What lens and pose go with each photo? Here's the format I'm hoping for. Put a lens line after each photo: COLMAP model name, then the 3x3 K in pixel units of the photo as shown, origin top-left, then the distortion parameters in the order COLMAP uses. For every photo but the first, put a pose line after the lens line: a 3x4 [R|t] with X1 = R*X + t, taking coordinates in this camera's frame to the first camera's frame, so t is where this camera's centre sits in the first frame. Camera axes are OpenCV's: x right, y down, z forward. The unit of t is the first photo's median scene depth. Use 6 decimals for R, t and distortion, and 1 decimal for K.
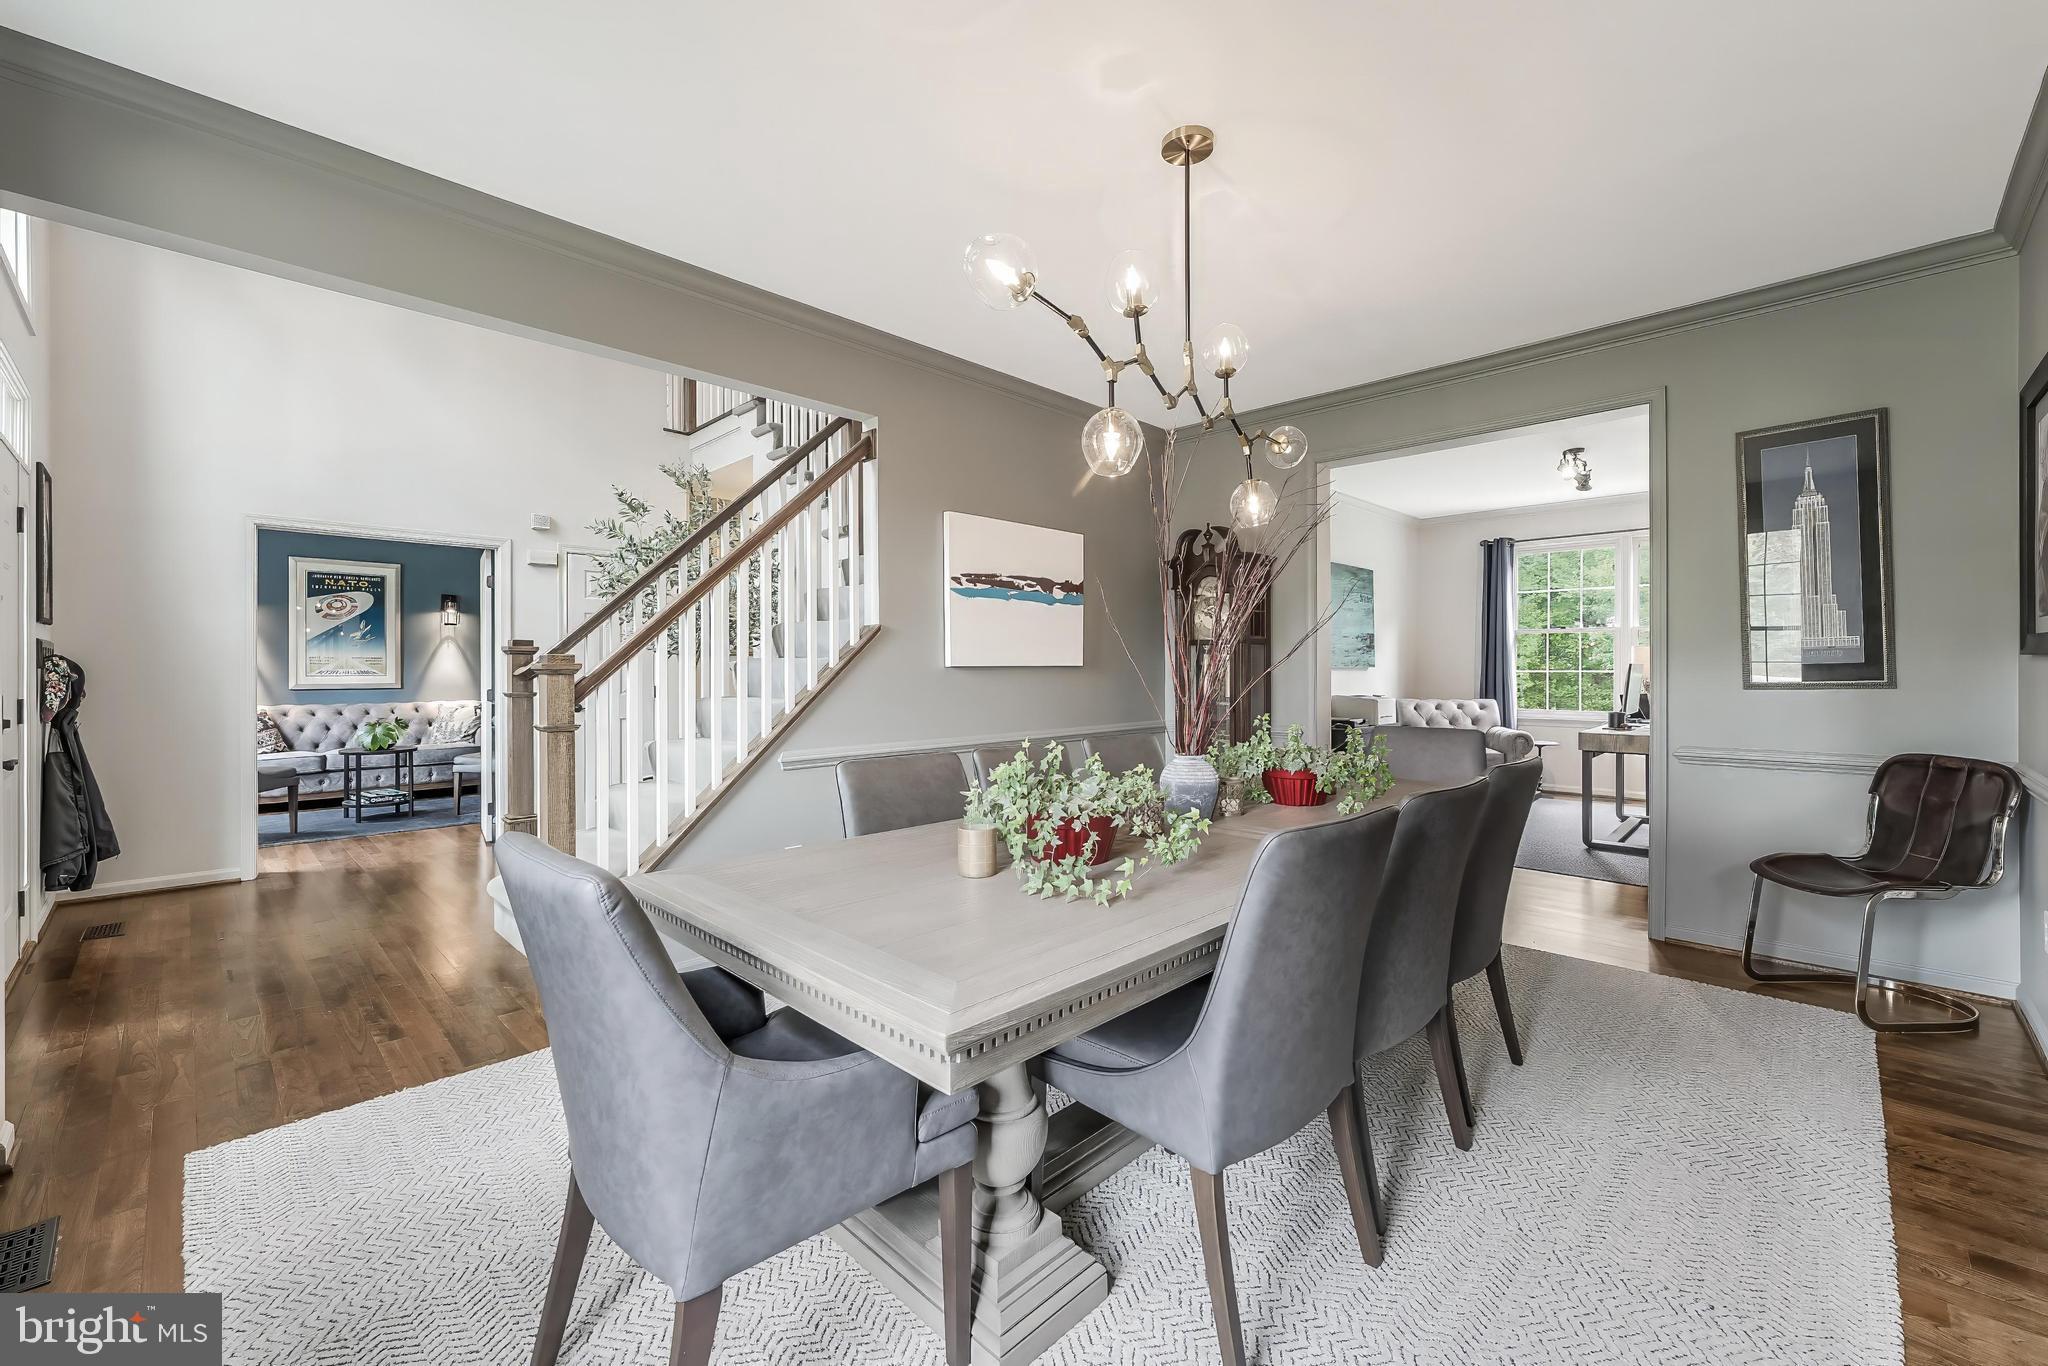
lens RADIAL K [[831.6, 0, 1033.5], [0, 831.6, 662.6], [0, 0, 1]] dist [0.001311, -0.000421]
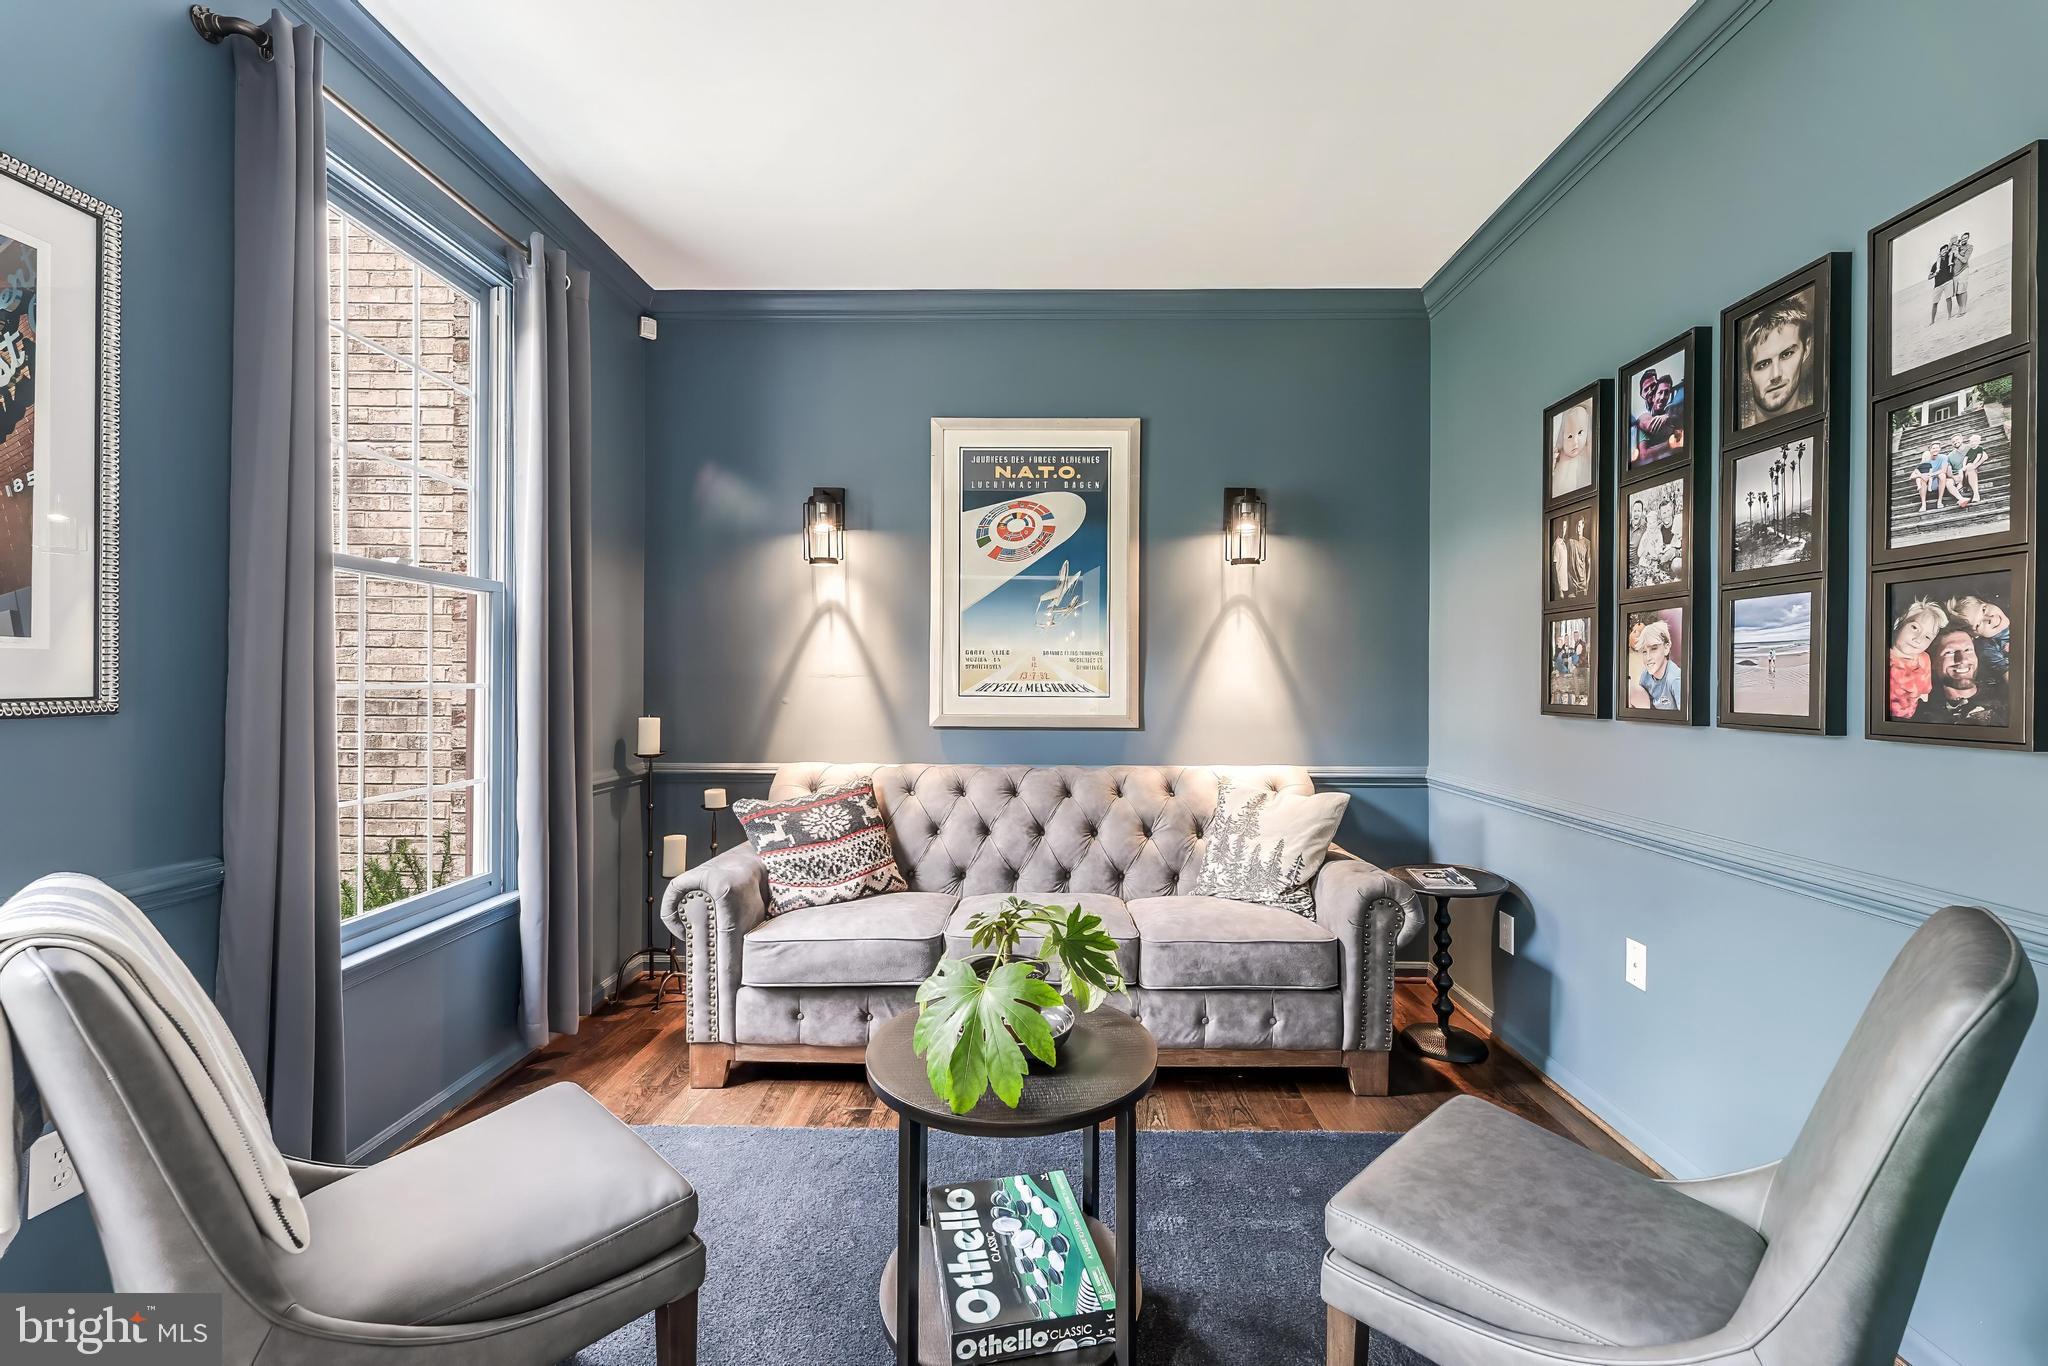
lens RADIAL K [[831.6, 0, 1031.3], [0, 831.6, 681.8], [0, 0, 1]] dist [0.001311, -0.000421]
pose [[0.682819, 0.007542, -0.730549, -0.528775], [-0.003510, 0.999969, 0.007043, 0.005762], [0.730579, -0.002245, 0.682824, 0.723458]]
